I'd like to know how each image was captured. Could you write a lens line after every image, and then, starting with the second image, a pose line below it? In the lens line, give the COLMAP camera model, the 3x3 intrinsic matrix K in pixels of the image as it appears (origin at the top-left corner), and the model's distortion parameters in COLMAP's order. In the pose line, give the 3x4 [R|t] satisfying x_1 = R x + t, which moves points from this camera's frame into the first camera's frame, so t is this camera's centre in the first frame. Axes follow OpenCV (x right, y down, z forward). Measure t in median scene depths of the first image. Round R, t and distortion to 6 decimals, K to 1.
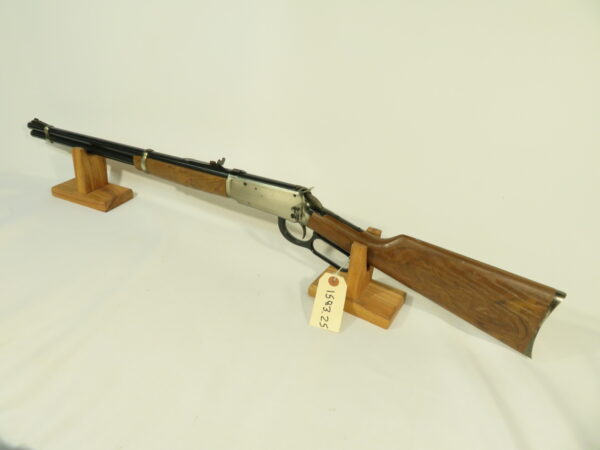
lens RADIAL K [[440.6, 0, 301.6], [0, 440.6, 223.7], [0, 0, 1]] dist [0.005380, -0.013258]
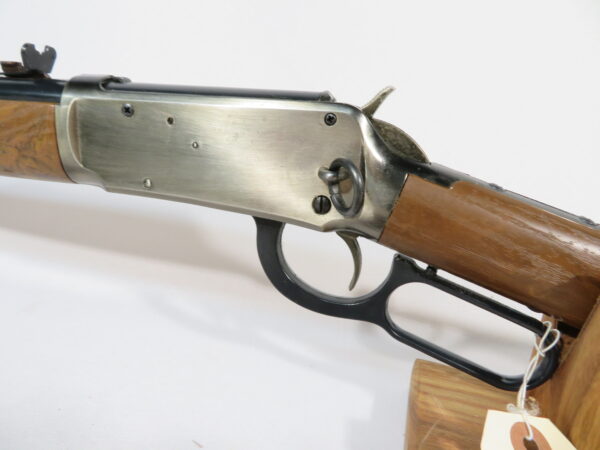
lens RADIAL K [[440.6, 0, 301.3], [0, 440.6, 219.4], [0, 0, 1]] dist [0.005380, -0.013258]
pose [[0.972336, -0.070192, 0.222791, -0.090508], [0.108458, 0.980402, -0.164464, 0.033513], [-0.206880, 0.184078, 0.960893, 0.739841]]
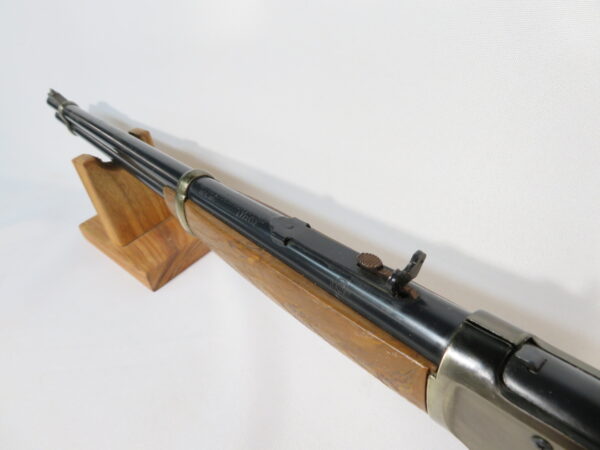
lens RADIAL K [[440.6, 0, 301.0], [0, 440.6, 225.6], [0, 0, 1]] dist [0.005380, -0.013258]
pose [[0.914919, 0.038929, -0.401757, -0.150880], [0.026621, 0.987352, 0.156295, -0.206869], [0.402759, -0.153692, 0.902310, 0.833112]]
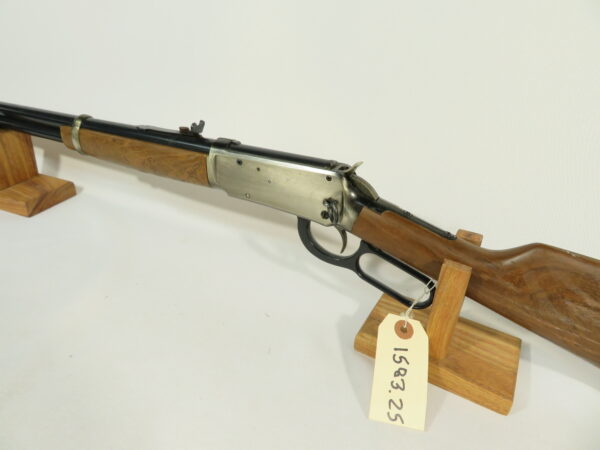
lens RADIAL K [[440.6, 0, 305.2], [0, 440.6, 213.4], [0, 0, 1]] dist [0.005380, -0.013258]
pose [[0.999256, -0.034065, 0.018091, -0.055360], [0.034236, 0.999372, -0.009192, -0.014900], [-0.017767, 0.009804, 0.999794, 0.426695]]
